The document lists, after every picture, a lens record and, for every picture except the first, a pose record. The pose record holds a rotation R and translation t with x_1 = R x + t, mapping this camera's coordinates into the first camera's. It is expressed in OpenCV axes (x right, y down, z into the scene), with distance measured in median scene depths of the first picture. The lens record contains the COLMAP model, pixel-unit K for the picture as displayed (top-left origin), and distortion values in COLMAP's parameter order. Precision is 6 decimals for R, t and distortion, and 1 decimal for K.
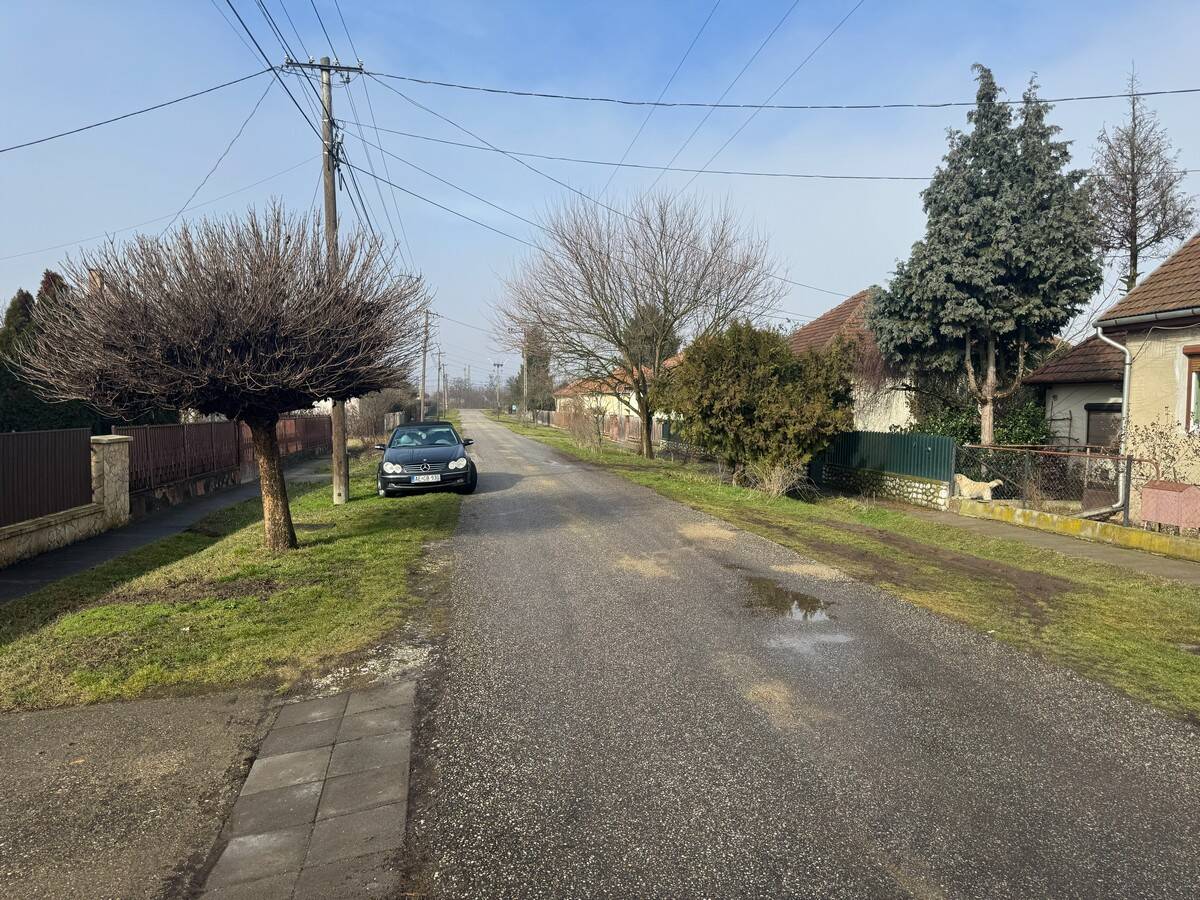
lens RADIAL K [[839.4, 0, 582.6], [0, 839.4, 456.5], [0, 0, 1]] dist [0.073663, -0.130181]
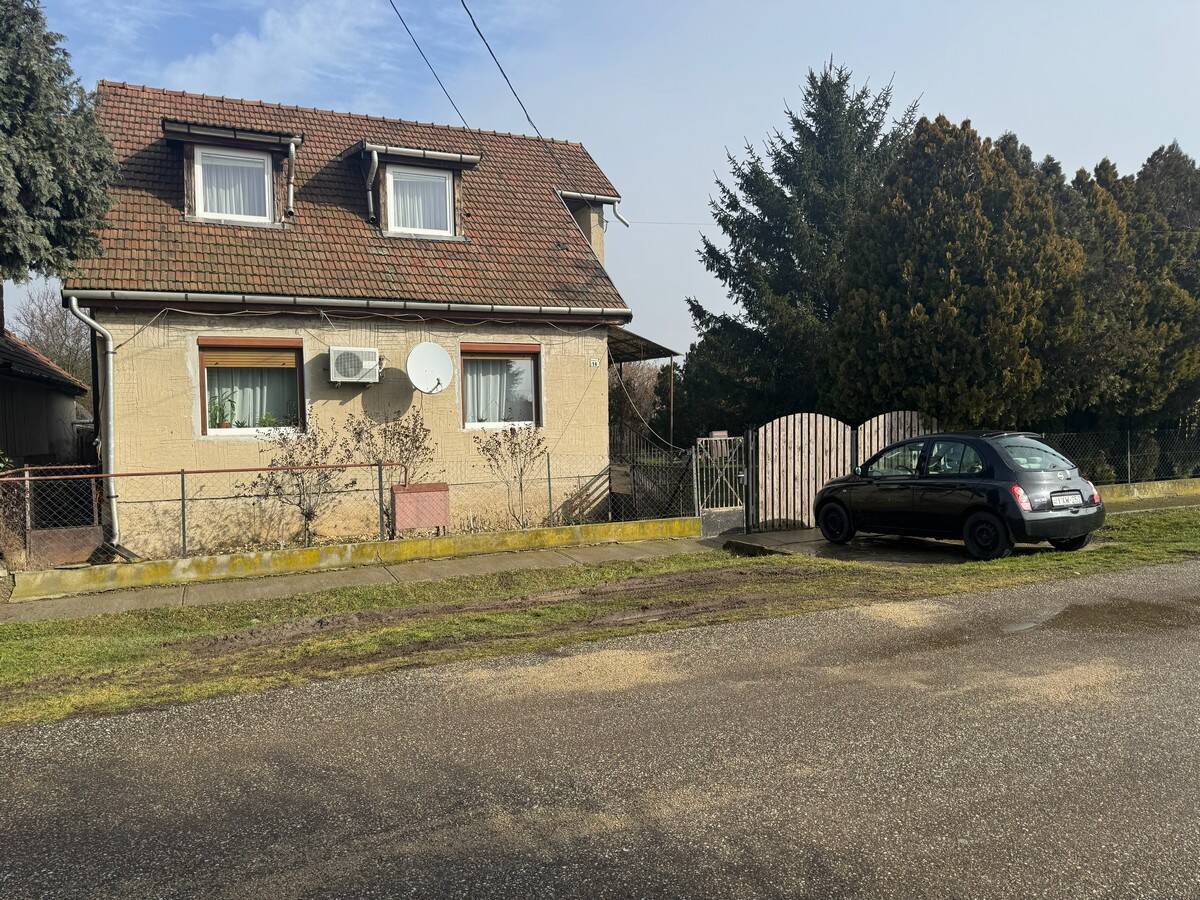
lens RADIAL K [[839.4, 0, 582.6], [0, 839.4, 456.5], [0, 0, 1]] dist [0.073663, -0.130181]
pose [[-0.284962, -0.052866, 0.957080, -0.249471], [0.070966, 0.994574, 0.076066, -0.055392], [-0.955908, 0.089596, -0.279664, 1.004800]]
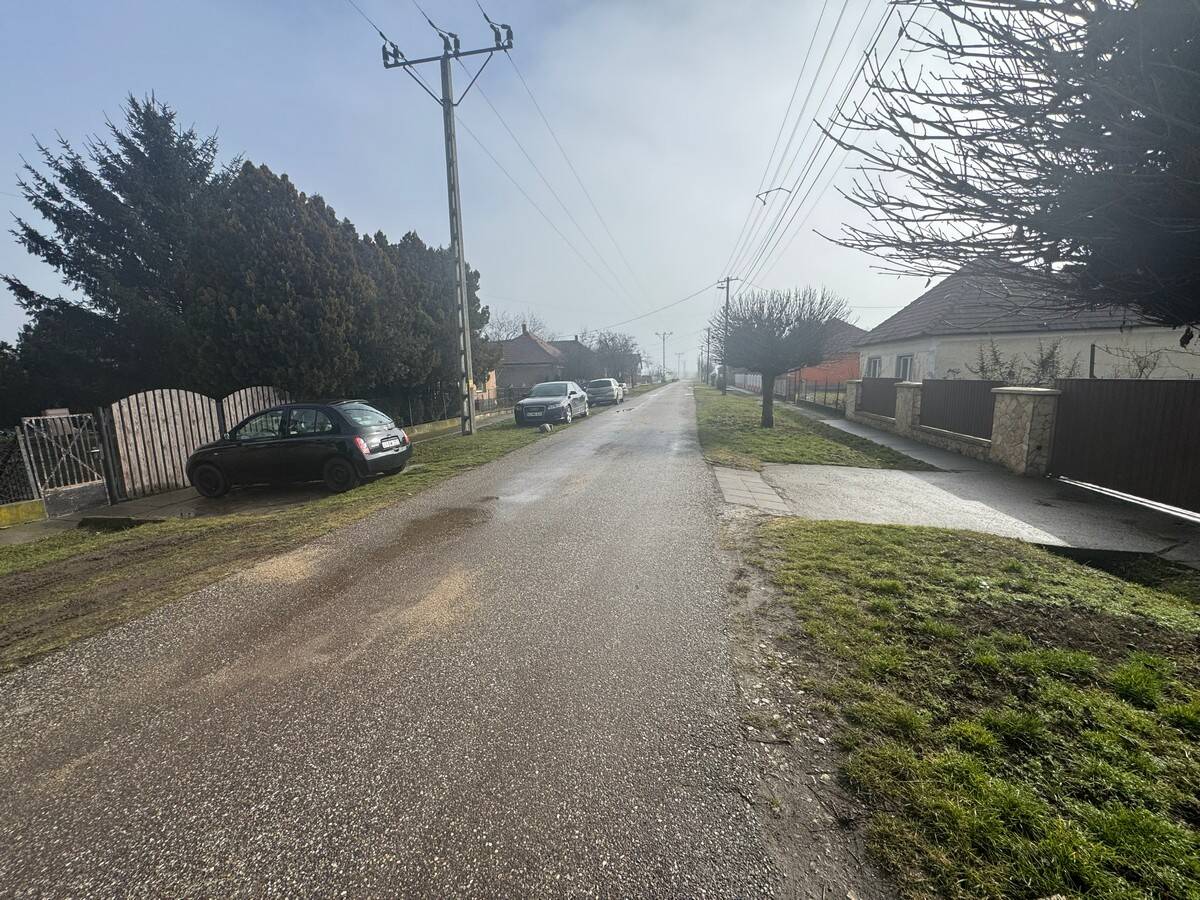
lens RADIAL K [[480.3, 0, 600.0], [0, 480.3, 450.0], [0, 0, 1]] dist [-0.002197, 0.000834]
pose [[-0.953269, -0.032327, 0.300388, -0.117667], [0.033353, 0.976921, 0.210979, -0.048685], [-0.300275, 0.211138, -0.930191, 0.908343]]
